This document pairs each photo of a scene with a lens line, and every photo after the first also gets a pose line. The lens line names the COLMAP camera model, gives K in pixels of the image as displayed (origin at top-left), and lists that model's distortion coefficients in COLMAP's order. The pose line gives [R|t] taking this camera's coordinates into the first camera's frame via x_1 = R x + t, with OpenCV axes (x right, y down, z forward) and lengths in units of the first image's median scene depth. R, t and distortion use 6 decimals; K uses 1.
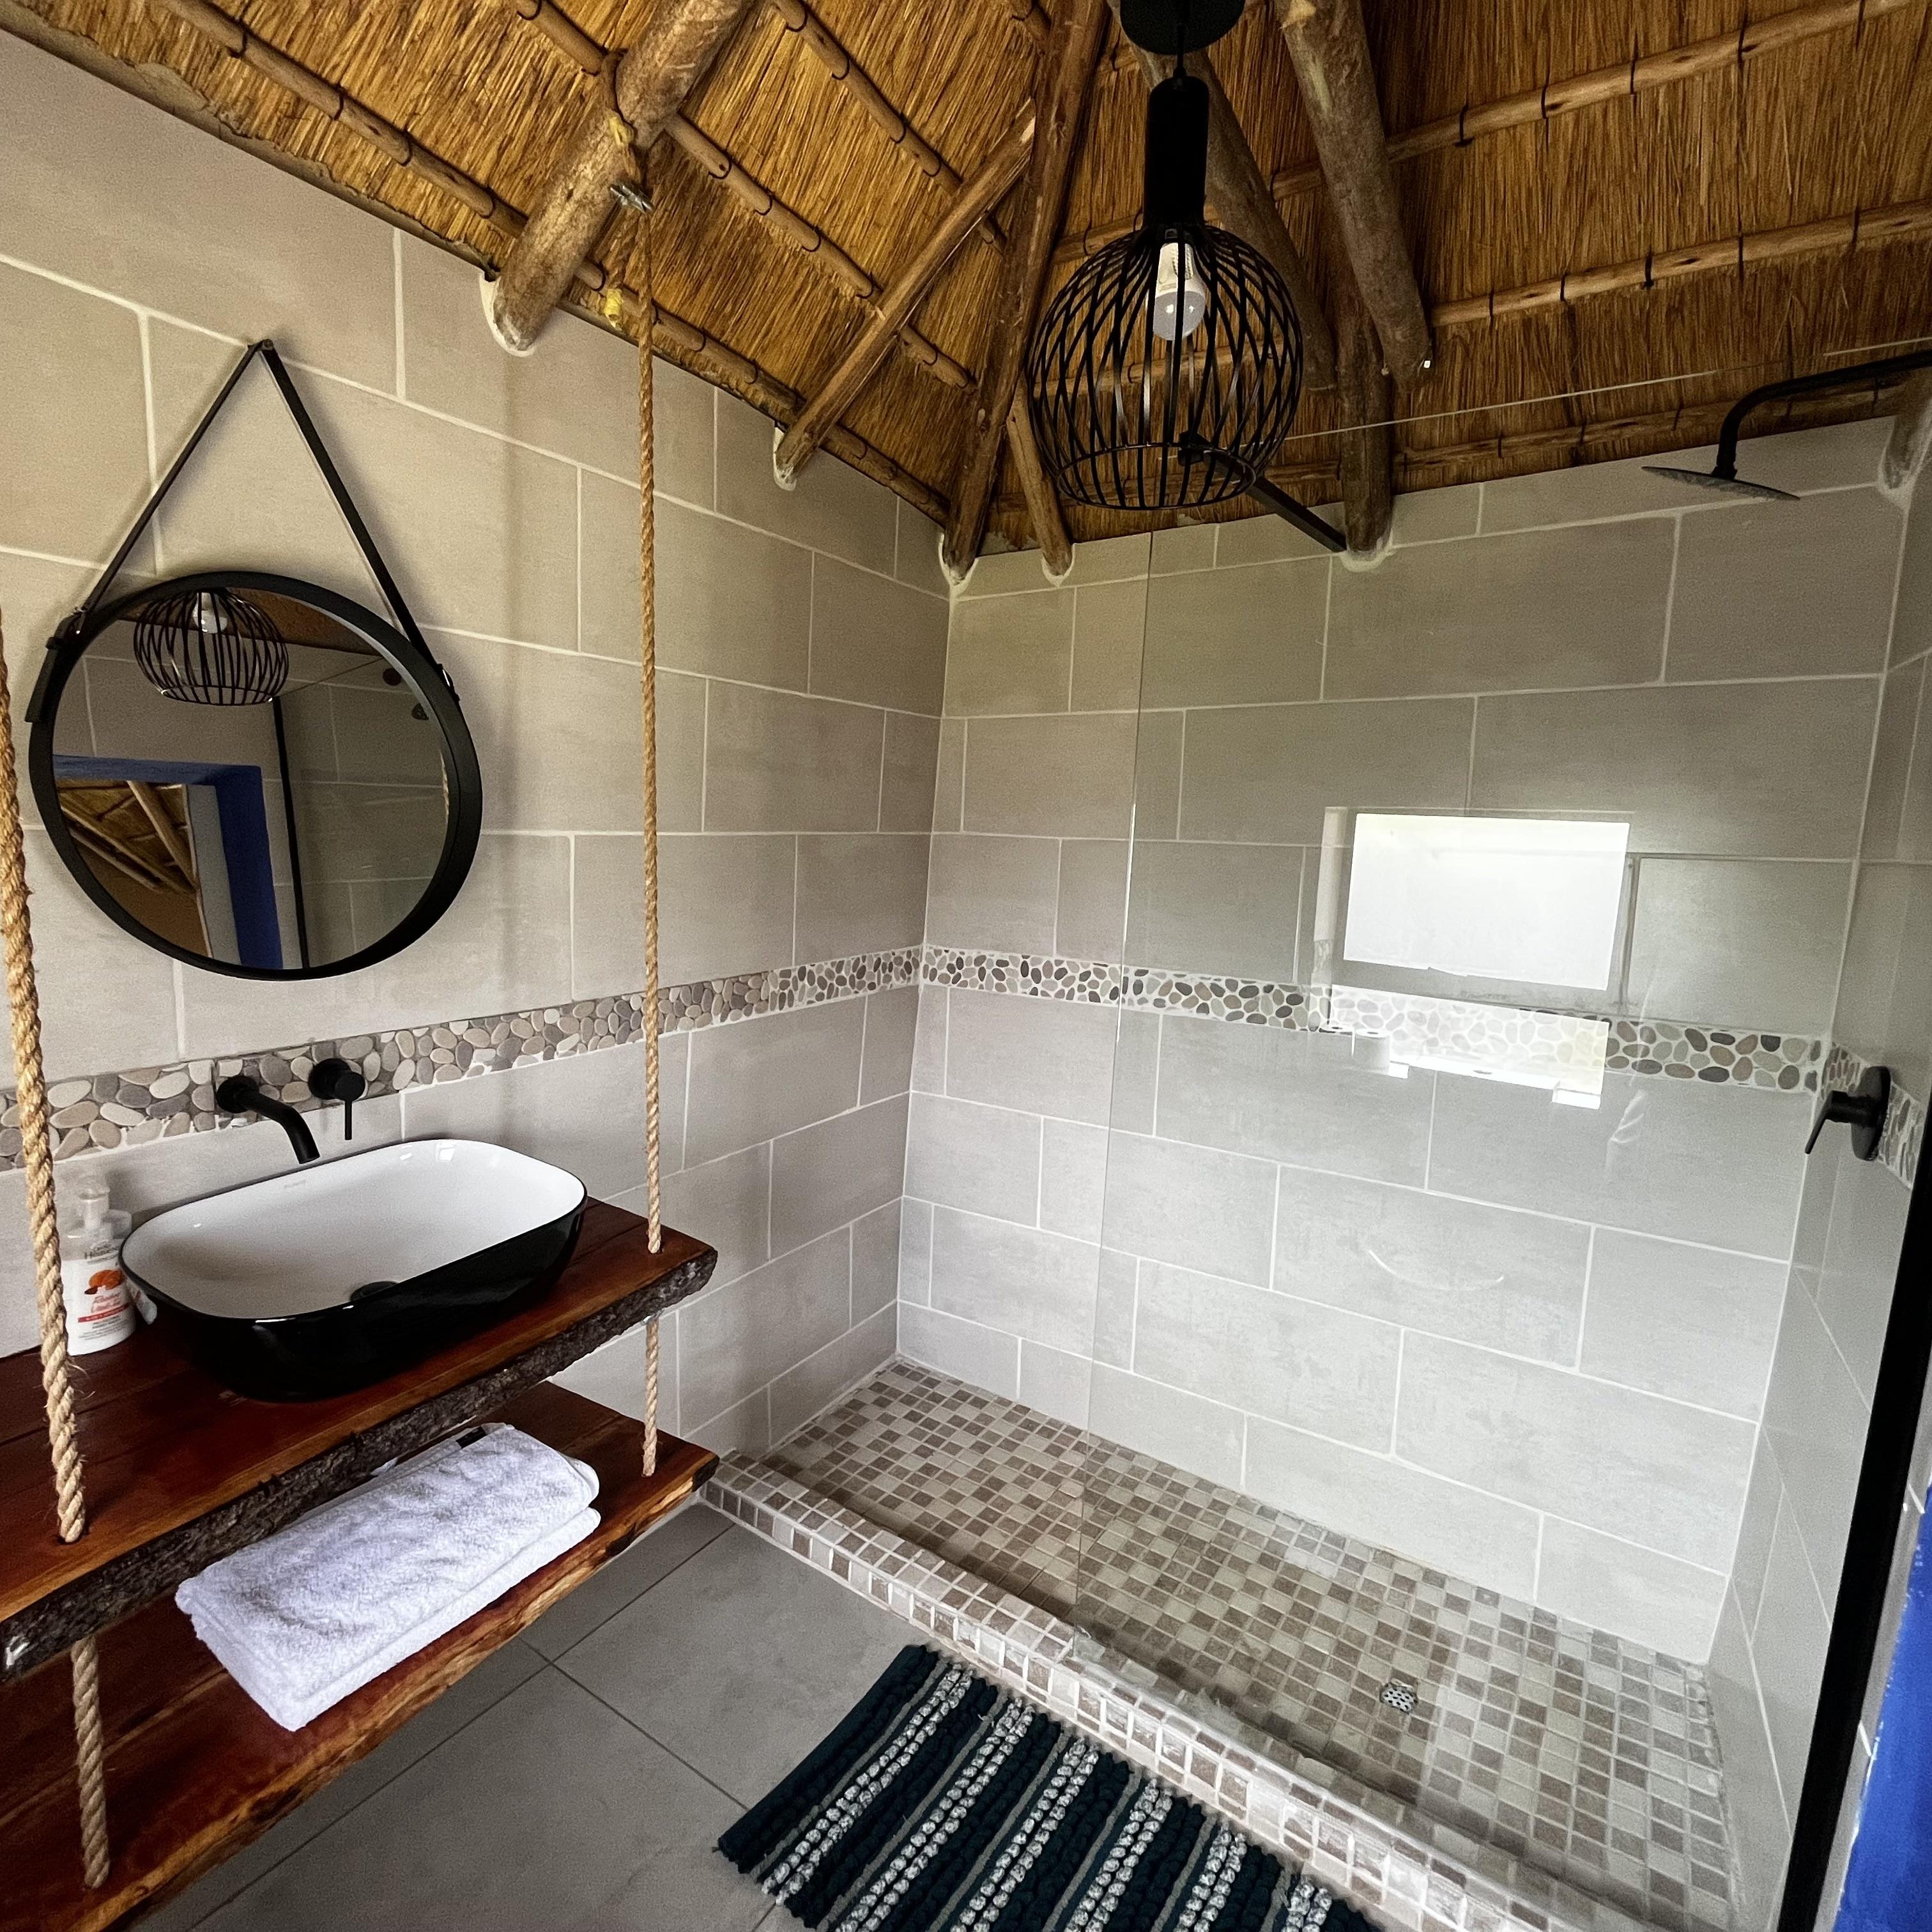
lens RADIAL K [[1030.6, 0, 956.2], [0, 1030.6, 964.2], [0, 0, 1]] dist [-0.006640, 0.000741]
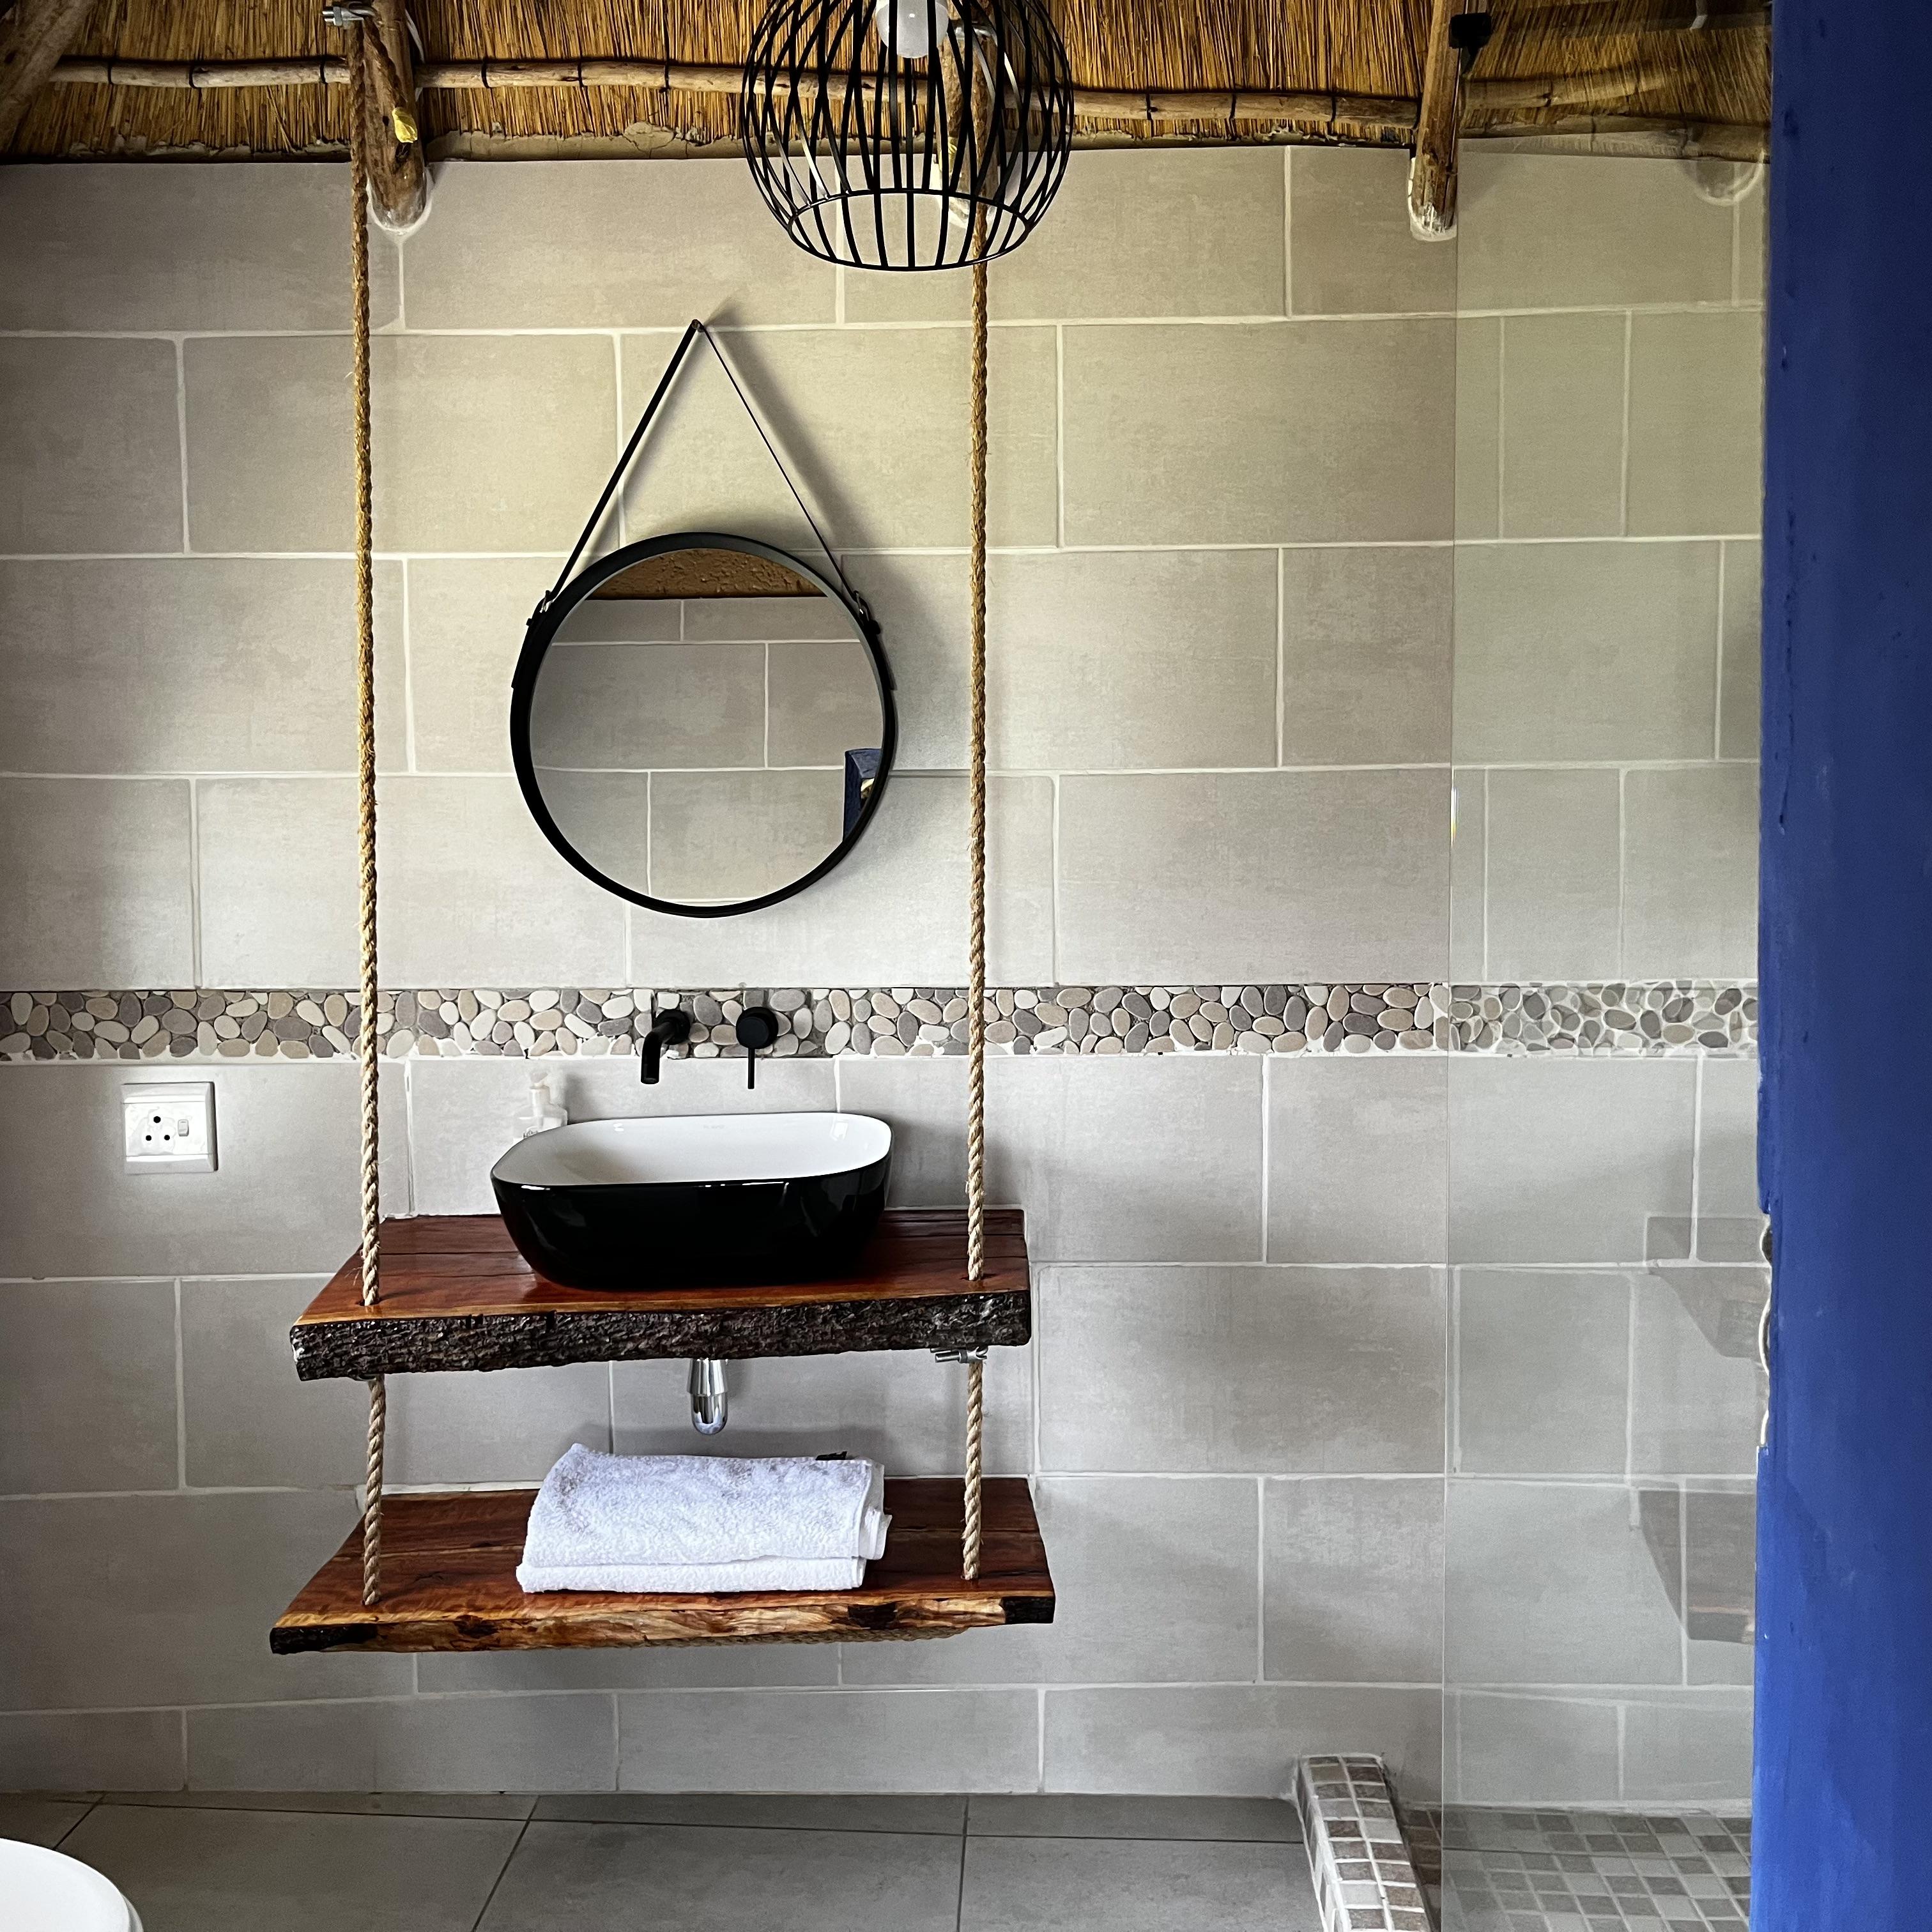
lens RADIAL K [[1961.2, 0, 967.5], [0, 1961.2, 941.7], [0, 0, 1]] dist [0.049157, -0.073726]
pose [[0.512479, 0.005054, -0.858685, 1.034283], [-0.093589, 0.994354, -0.050003, 0.099532], [0.853584, 0.105989, 0.510059, 0.204439]]
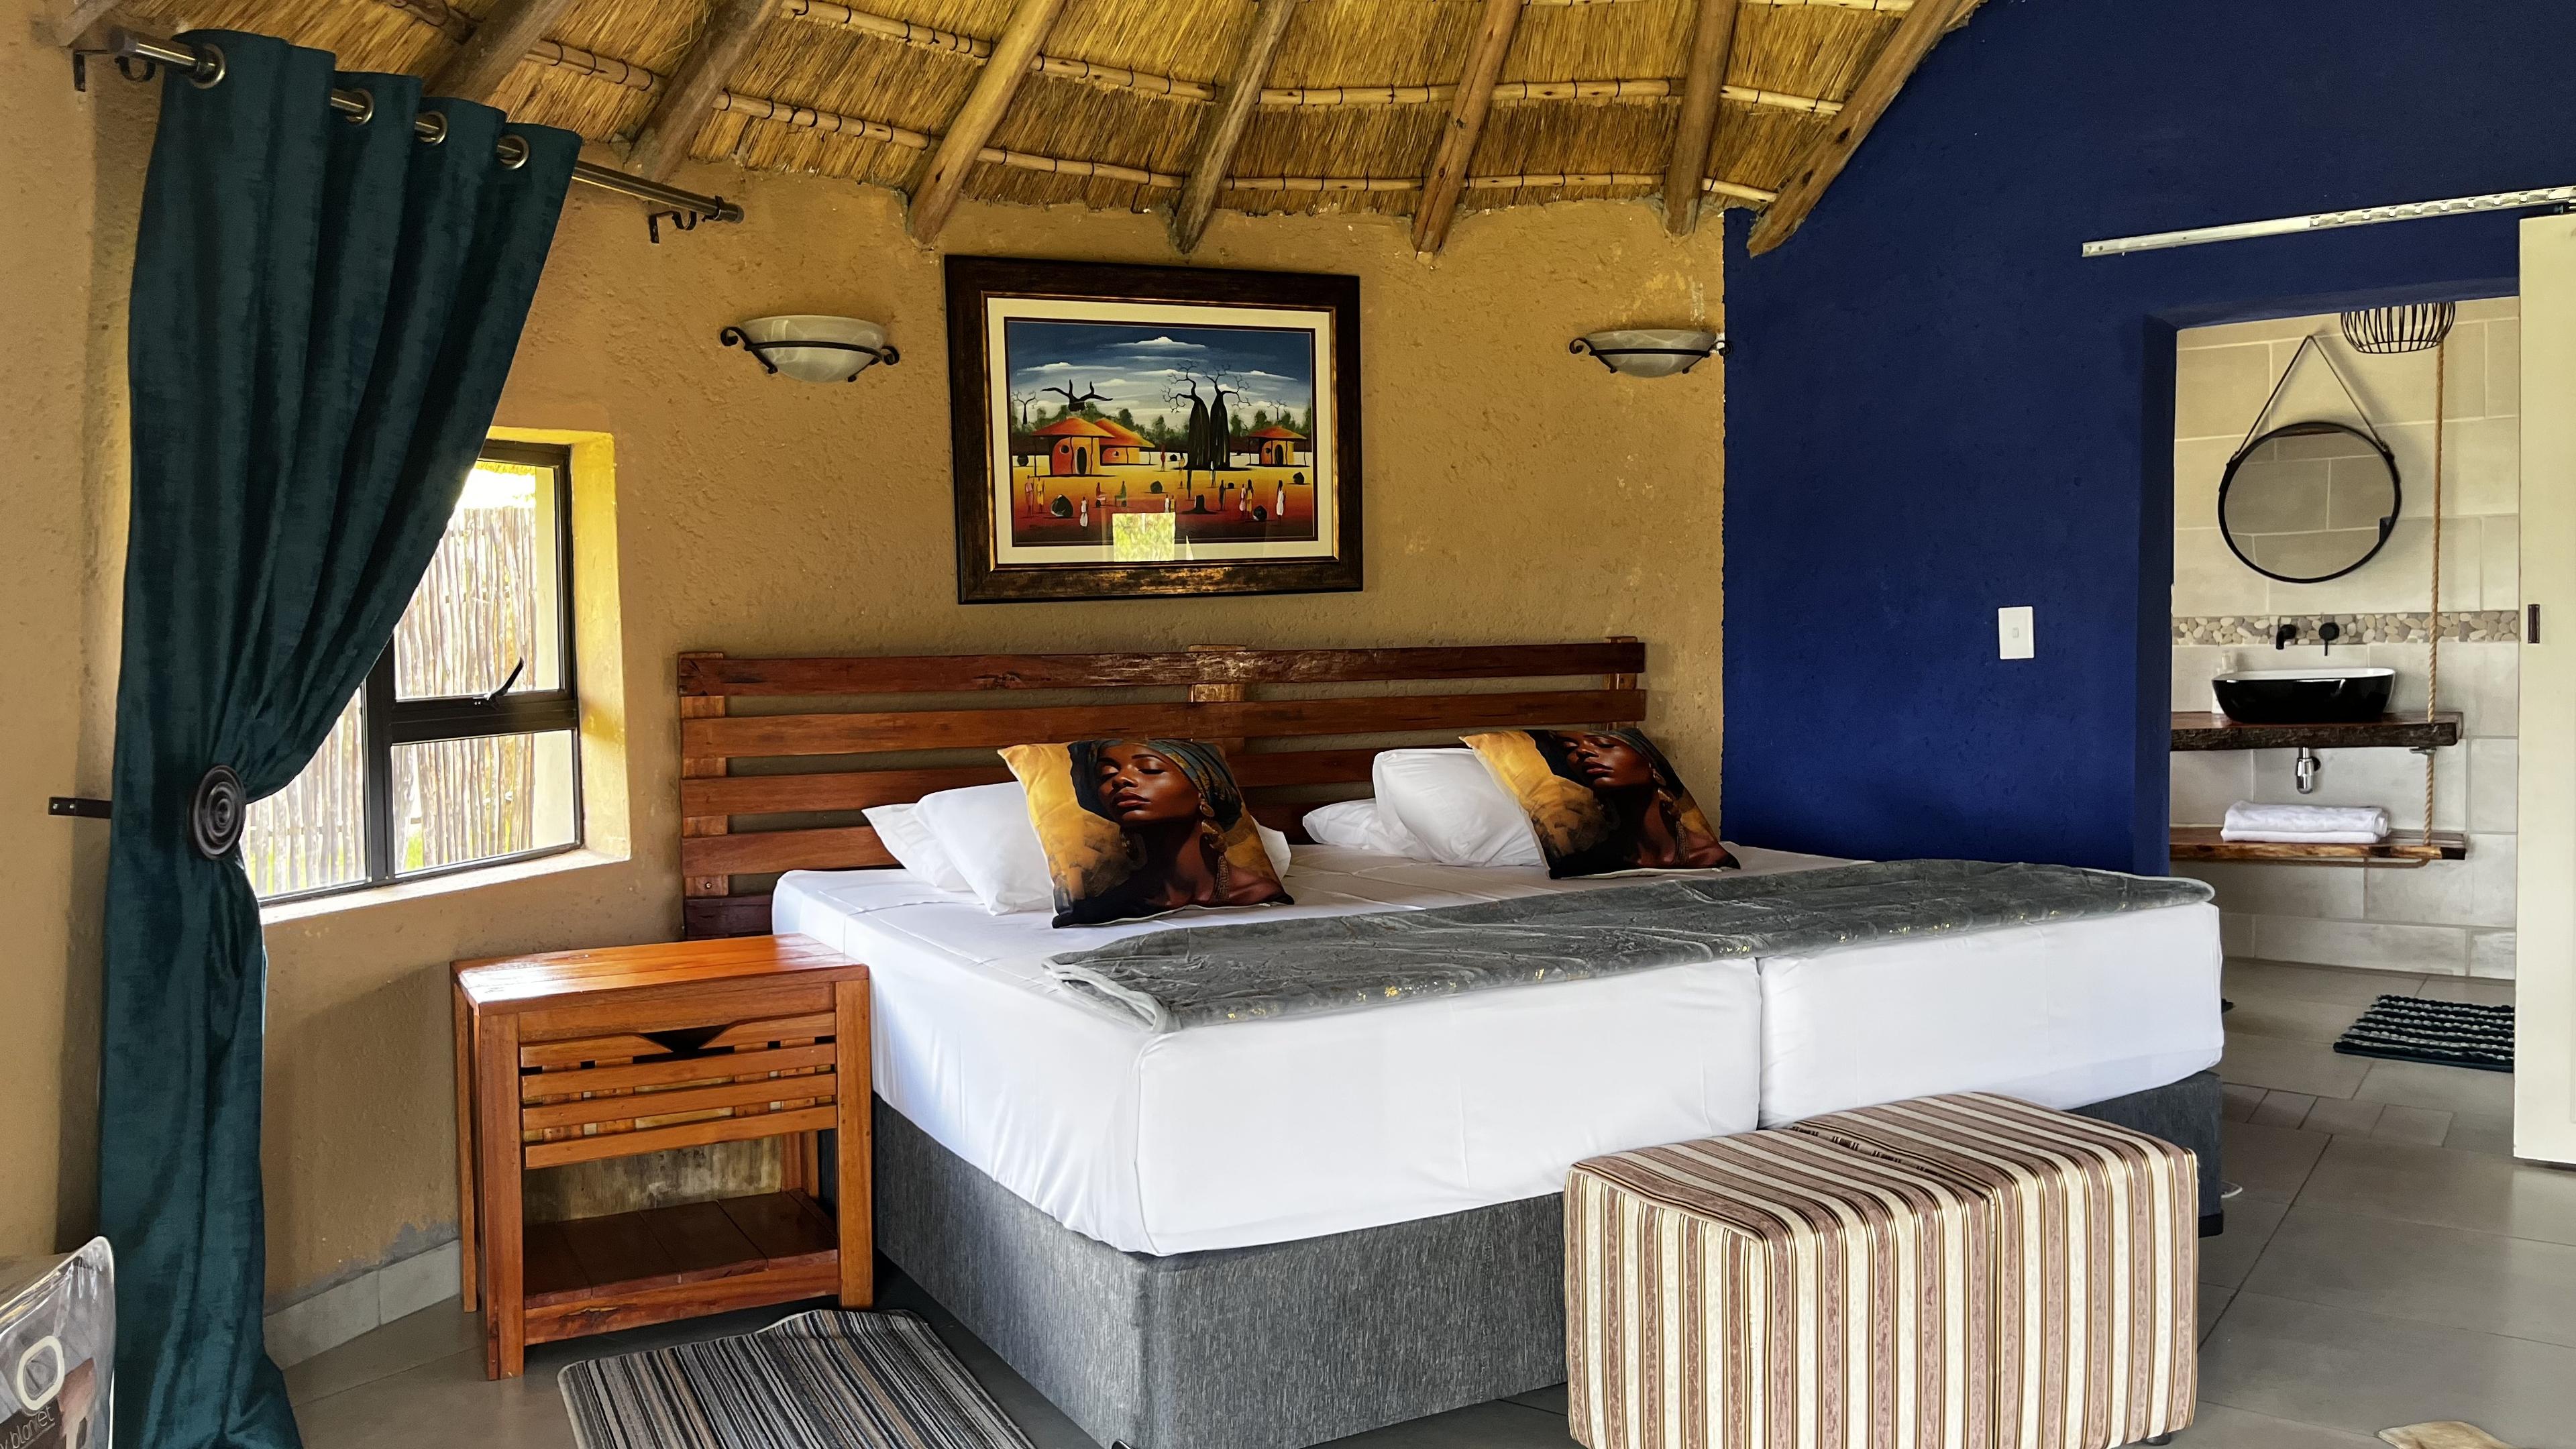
lens RADIAL K [[1948.1, 0, 1262.3], [0, 1948.1, 726.7], [0, 0, 1]] dist [0.032941, -0.033488]
pose [[-0.050873, 0.004640, -0.998694, 3.636778], [-0.124713, 0.992132, 0.010962, 0.537104], [0.990888, 0.125108, -0.049894, -1.031650]]
